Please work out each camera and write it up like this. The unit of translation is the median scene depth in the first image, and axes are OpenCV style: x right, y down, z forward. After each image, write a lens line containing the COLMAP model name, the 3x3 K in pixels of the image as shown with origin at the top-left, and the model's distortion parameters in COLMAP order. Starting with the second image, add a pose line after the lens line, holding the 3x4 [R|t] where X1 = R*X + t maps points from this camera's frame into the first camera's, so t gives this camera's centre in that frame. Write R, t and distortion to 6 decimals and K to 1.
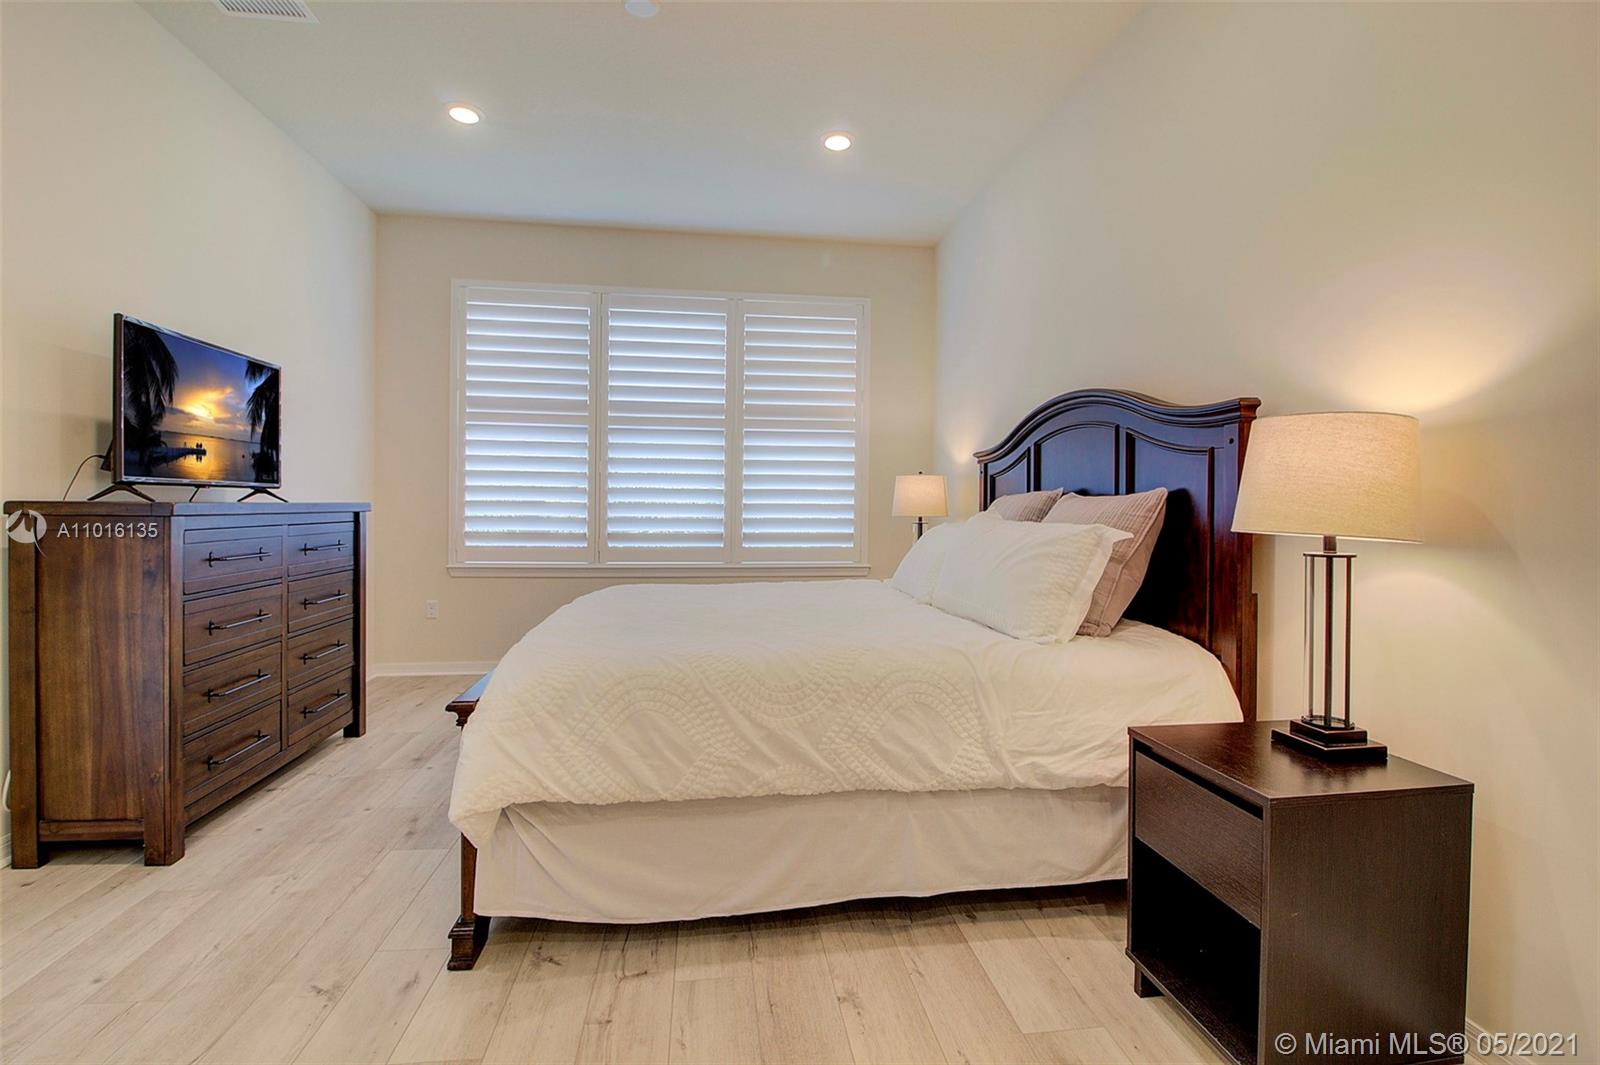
lens RADIAL K [[741.9, 0, 804.5], [0, 741.9, 519.3], [0, 0, 1]] dist [-0.002881, -0.009529]
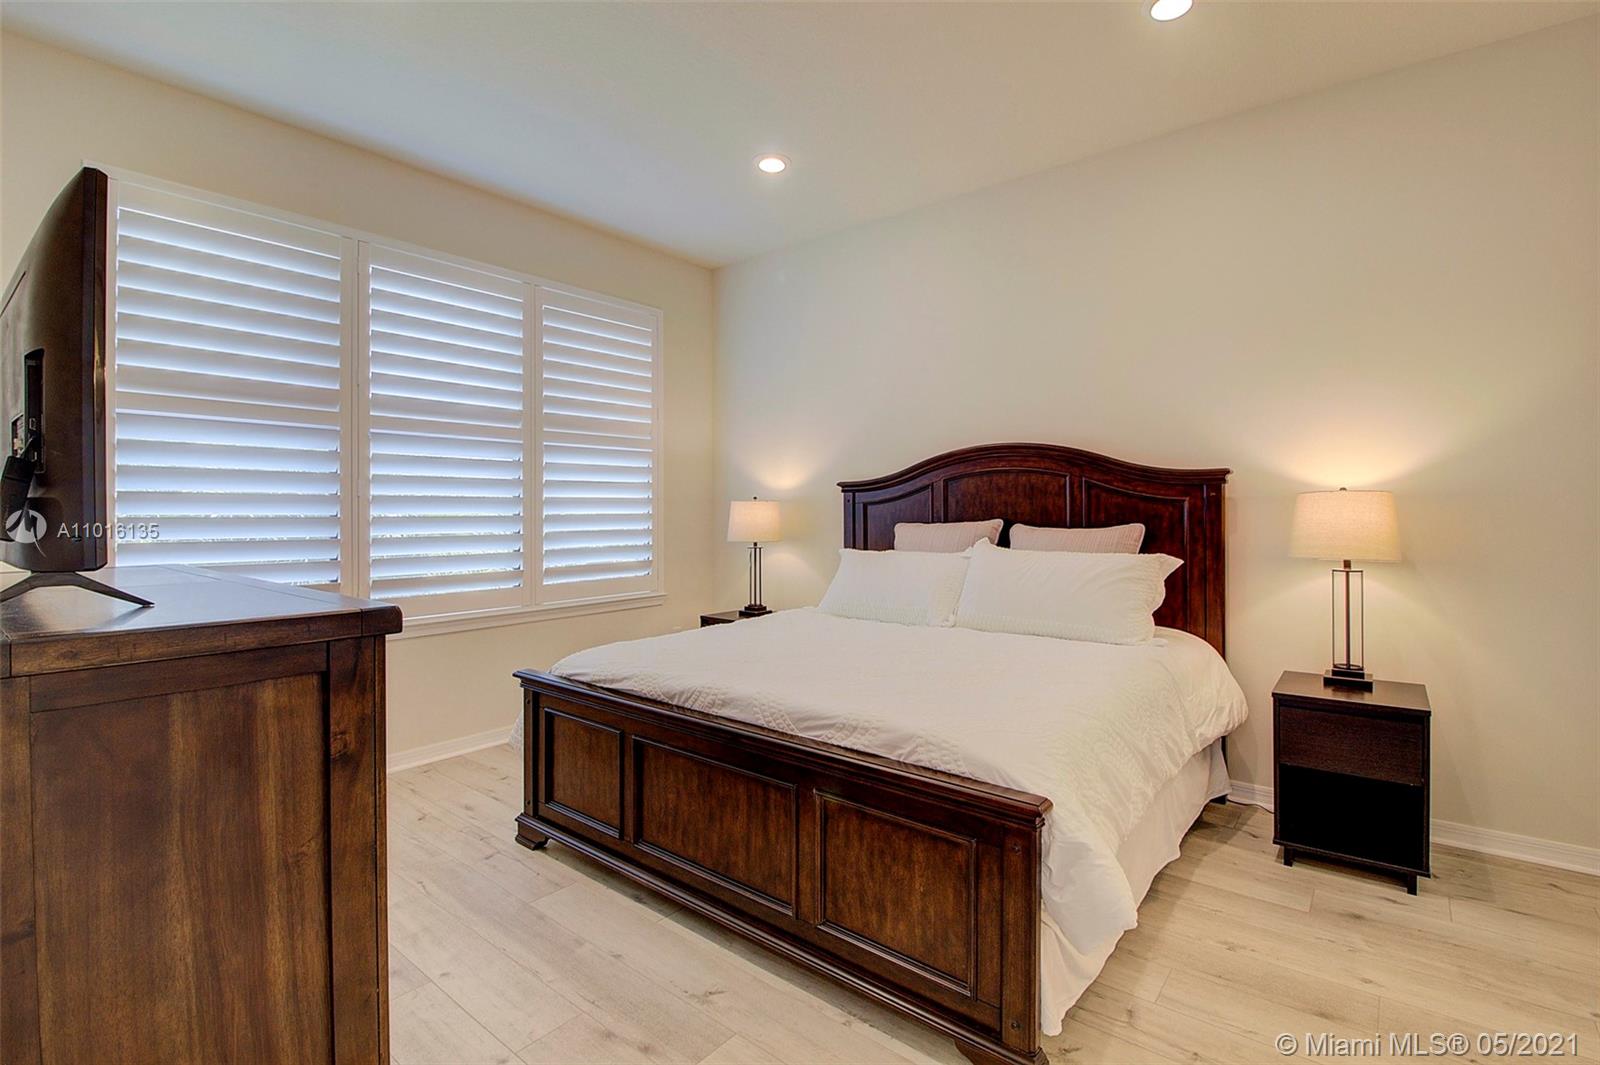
lens RADIAL K [[741.9, 0, 808.2], [0, 741.9, 519.0], [0, 0, 1]] dist [-0.002881, -0.009529]
pose [[0.720976, -0.018464, 0.692714, -0.492389], [0.020264, 0.999779, 0.005557, -0.038302], [-0.692664, 0.010031, 0.721191, 0.218401]]
